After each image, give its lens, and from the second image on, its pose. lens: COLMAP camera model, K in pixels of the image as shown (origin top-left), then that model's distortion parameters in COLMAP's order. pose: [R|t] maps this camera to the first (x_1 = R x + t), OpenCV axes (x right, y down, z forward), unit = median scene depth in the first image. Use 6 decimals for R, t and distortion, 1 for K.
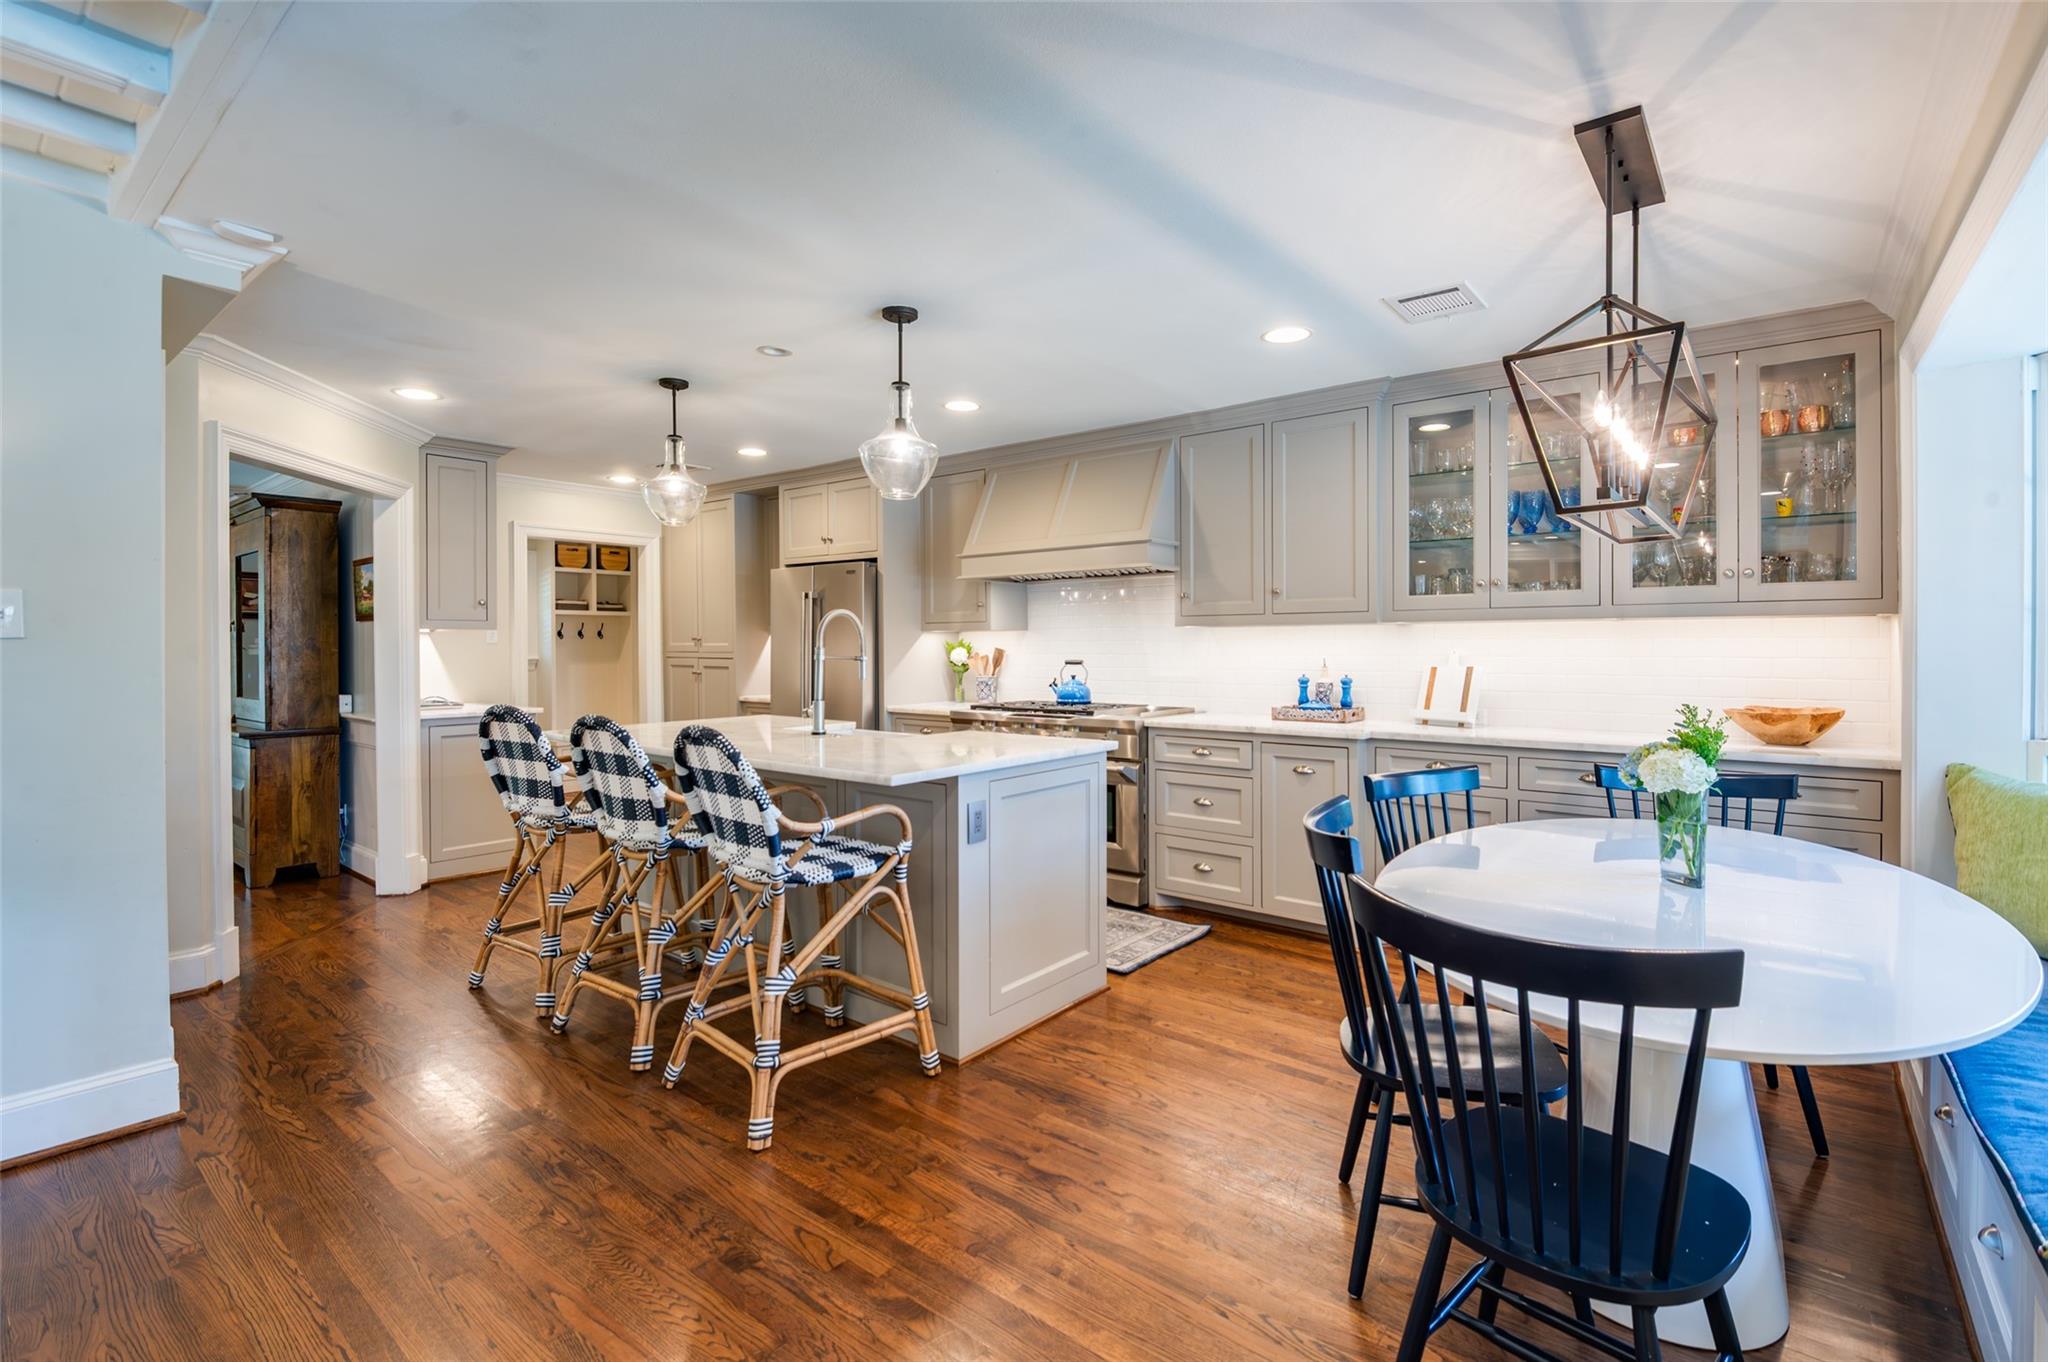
lens RADIAL K [[934.1, 0, 1017.5], [0, 934.1, 650.1], [0, 0, 1]] dist [-0.012367, 0.001890]
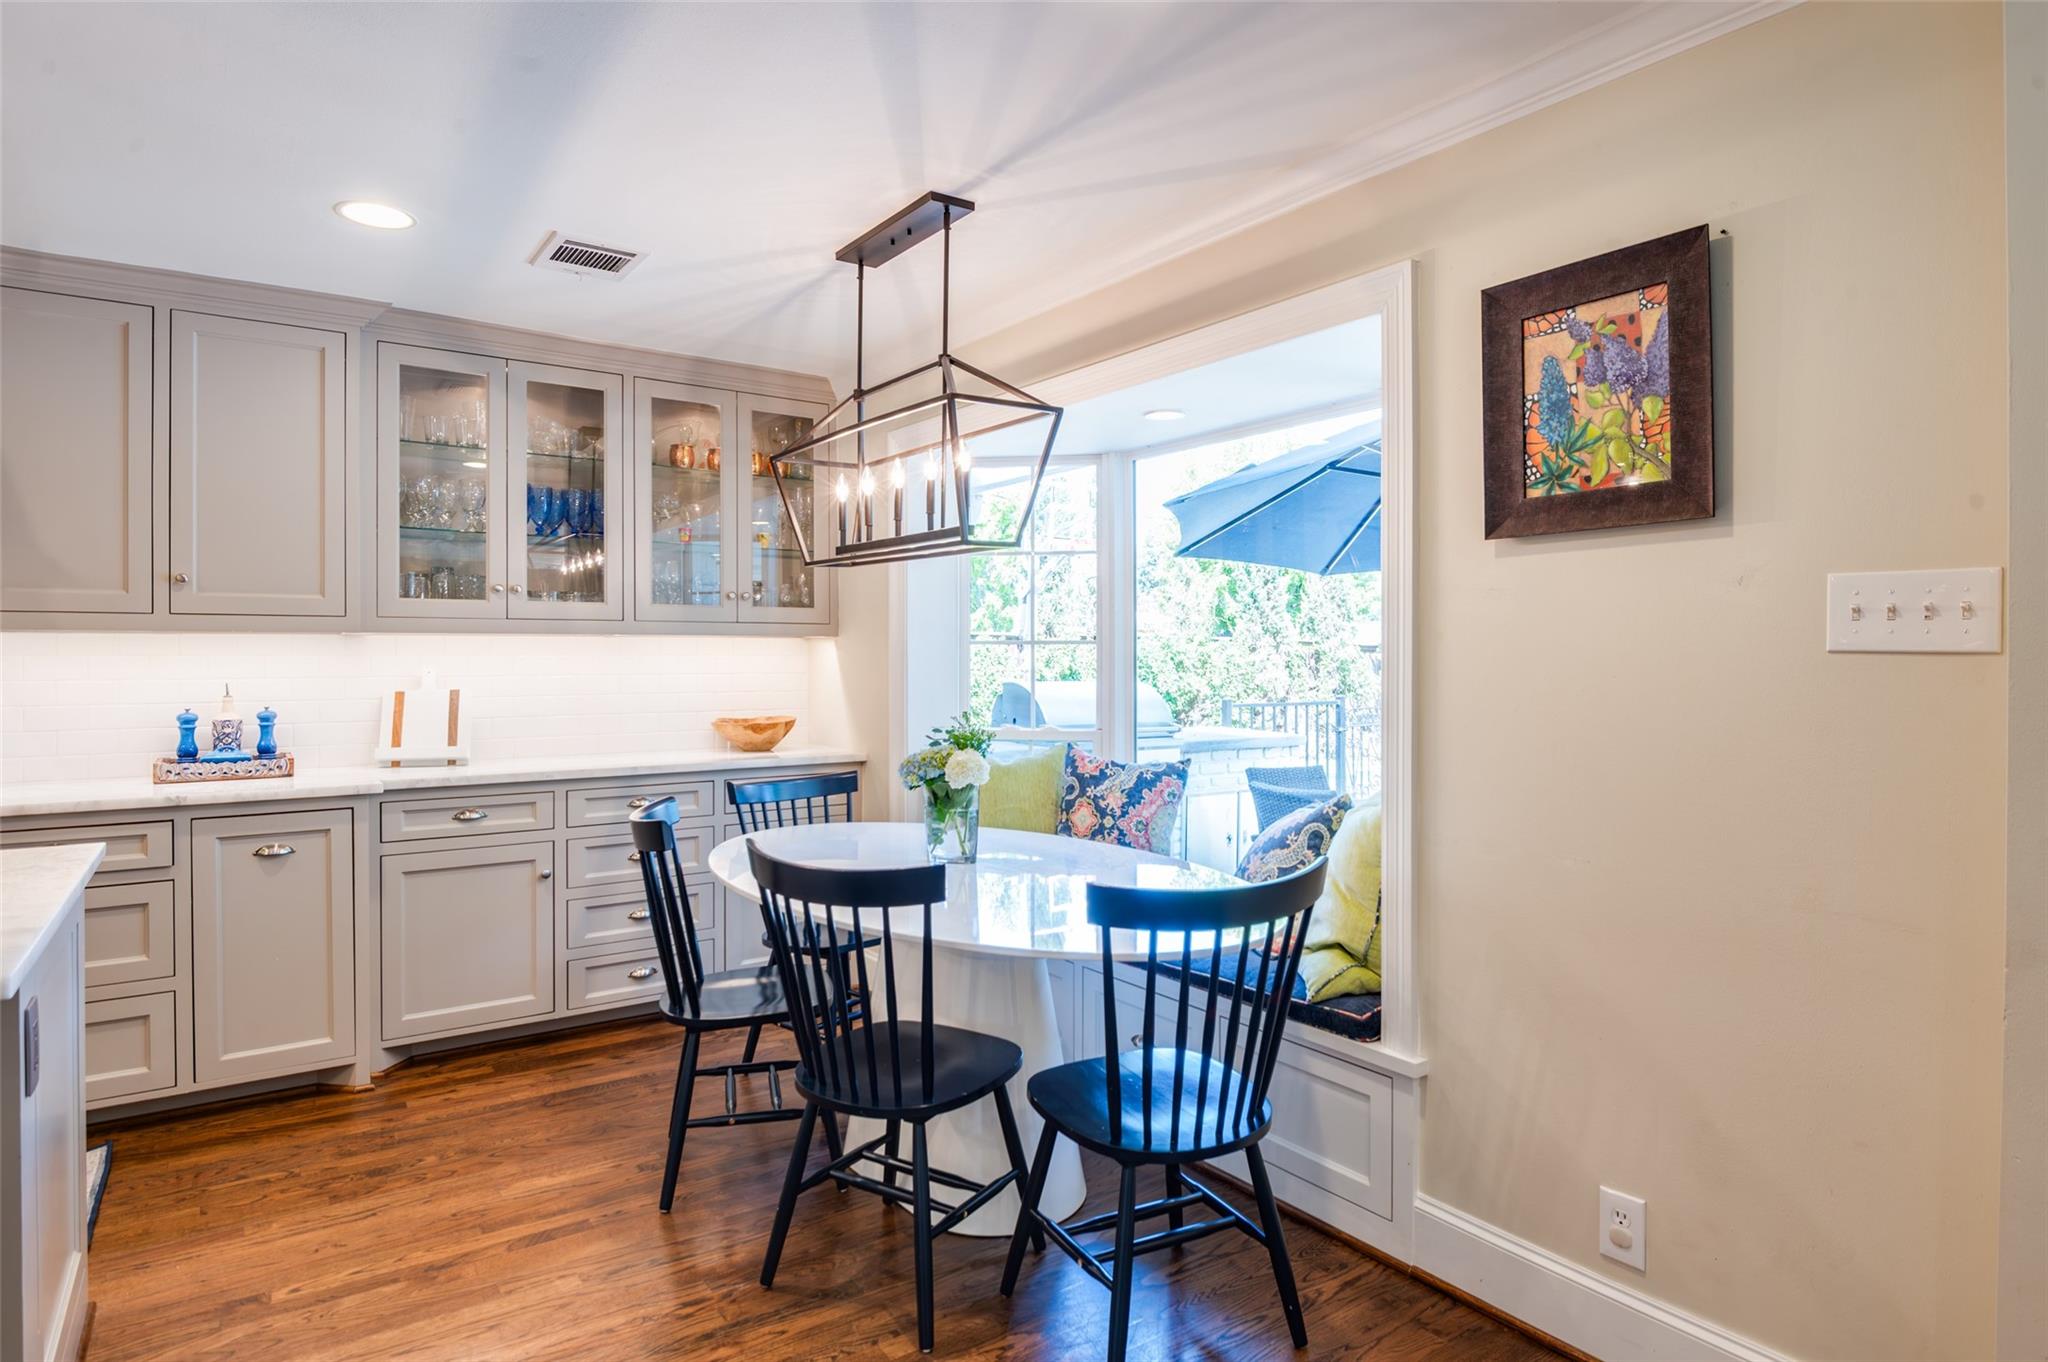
lens RADIAL K [[1111.0, 0, 1020.6], [0, 1111.0, 666.7], [0, 0, 1]] dist [-0.002078, -0.001316]
pose [[0.259031, -0.004061, 0.965860, -0.323177], [0.007111, 0.999972, 0.002297, -0.001392], [-0.965843, 0.006273, 0.259053, 0.278564]]
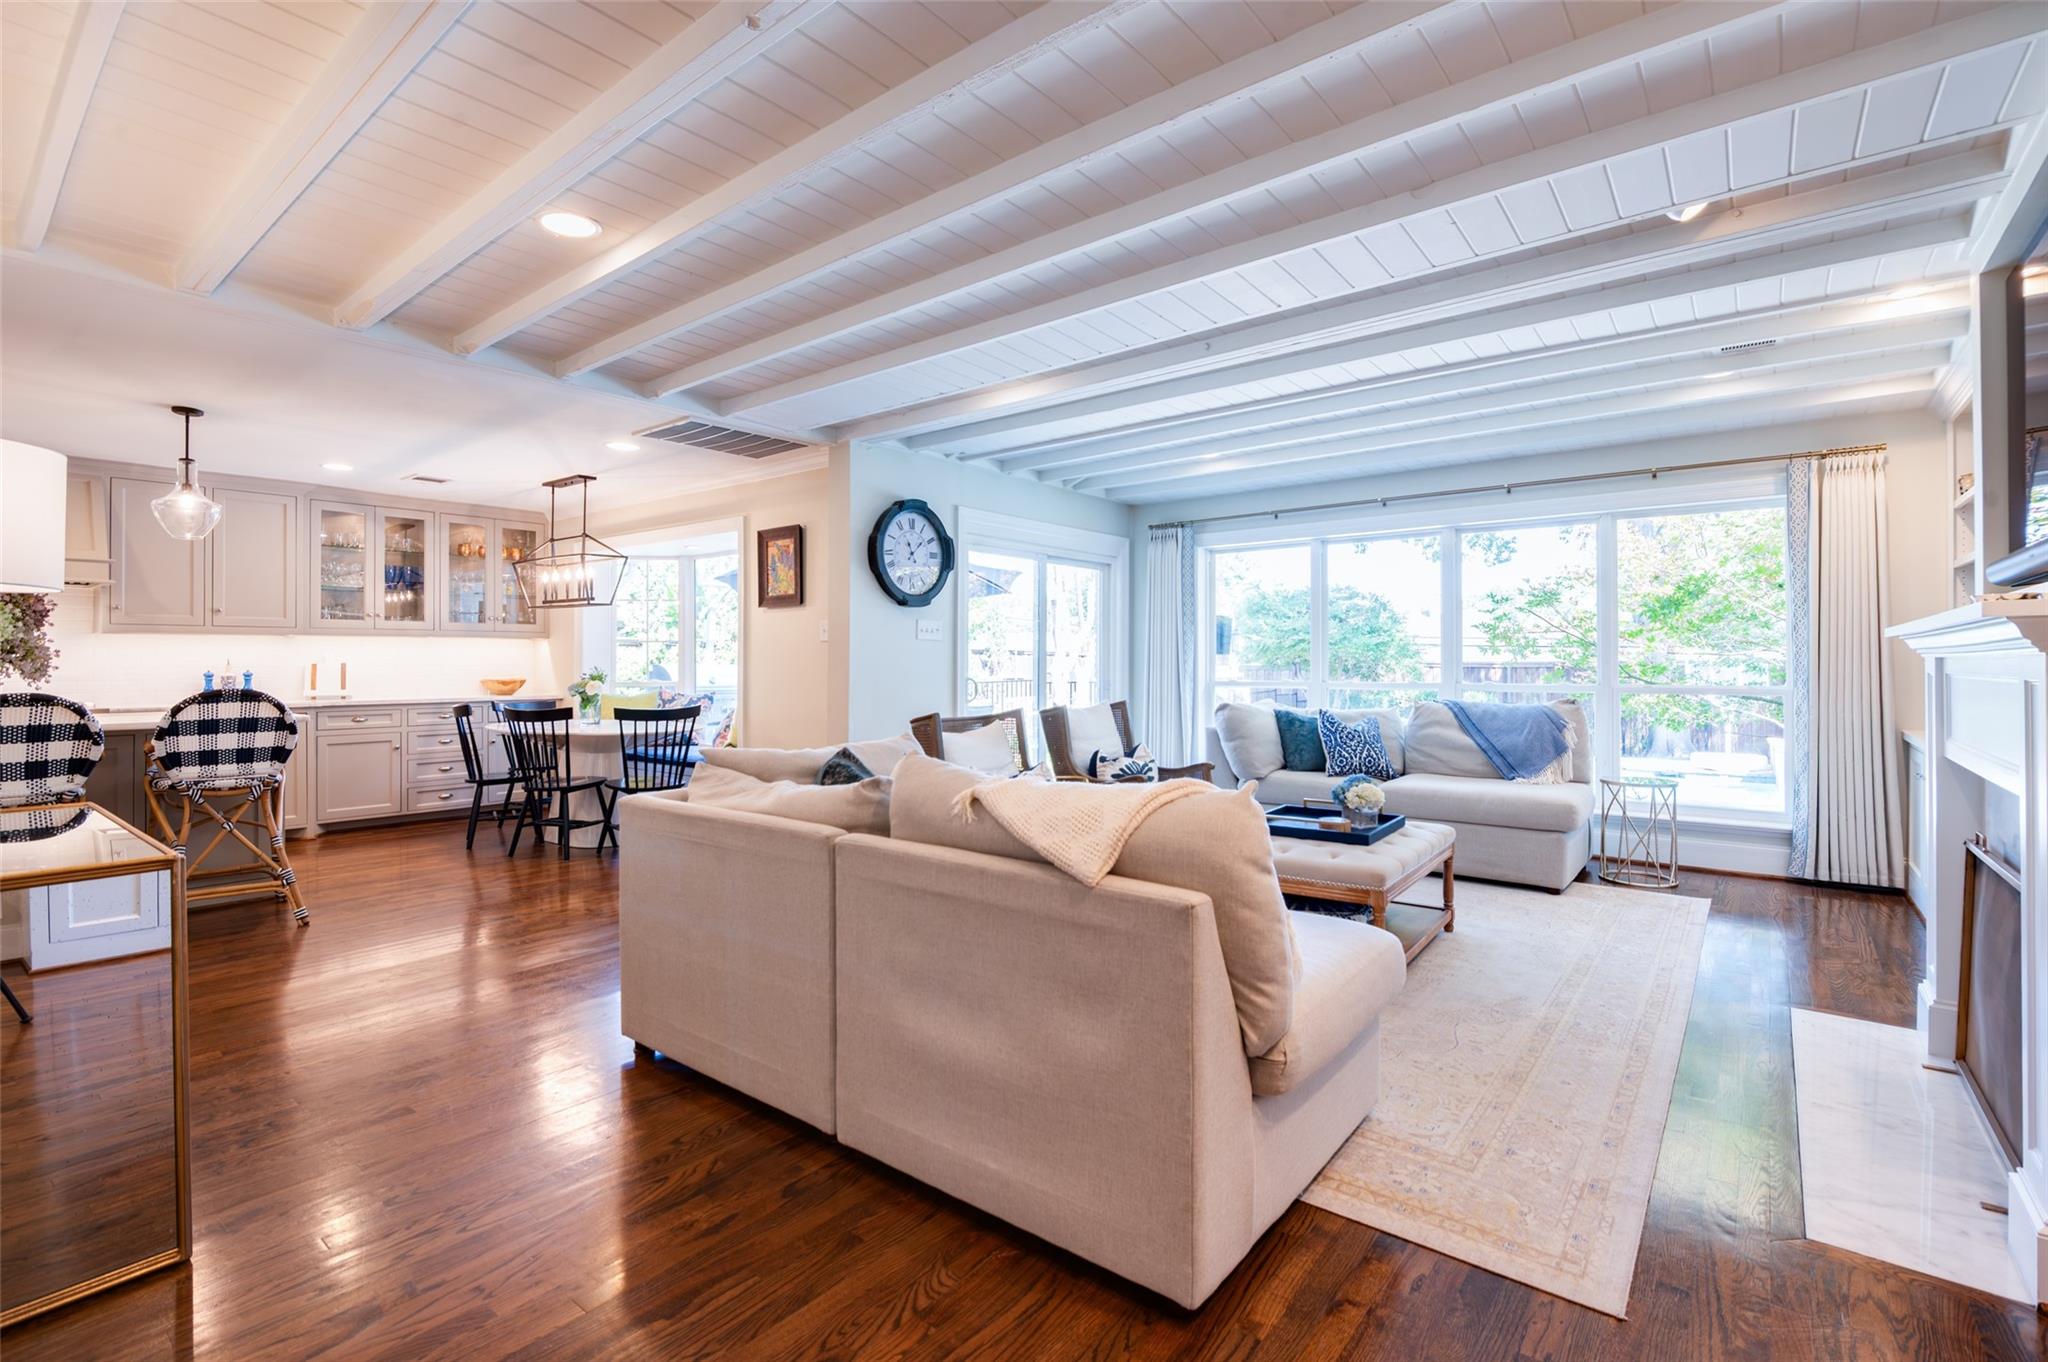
lens RADIAL K [[934.1, 0, 1026.5], [0, 934.1, 661.5], [0, 0, 1]] dist [-0.012367, 0.001890]
pose [[-0.019095, 0.003670, 0.999811, -1.223103], [0.009686, 0.999947, -0.003486, 0.032911], [-0.999771, 0.009618, -0.019129, -0.198208]]
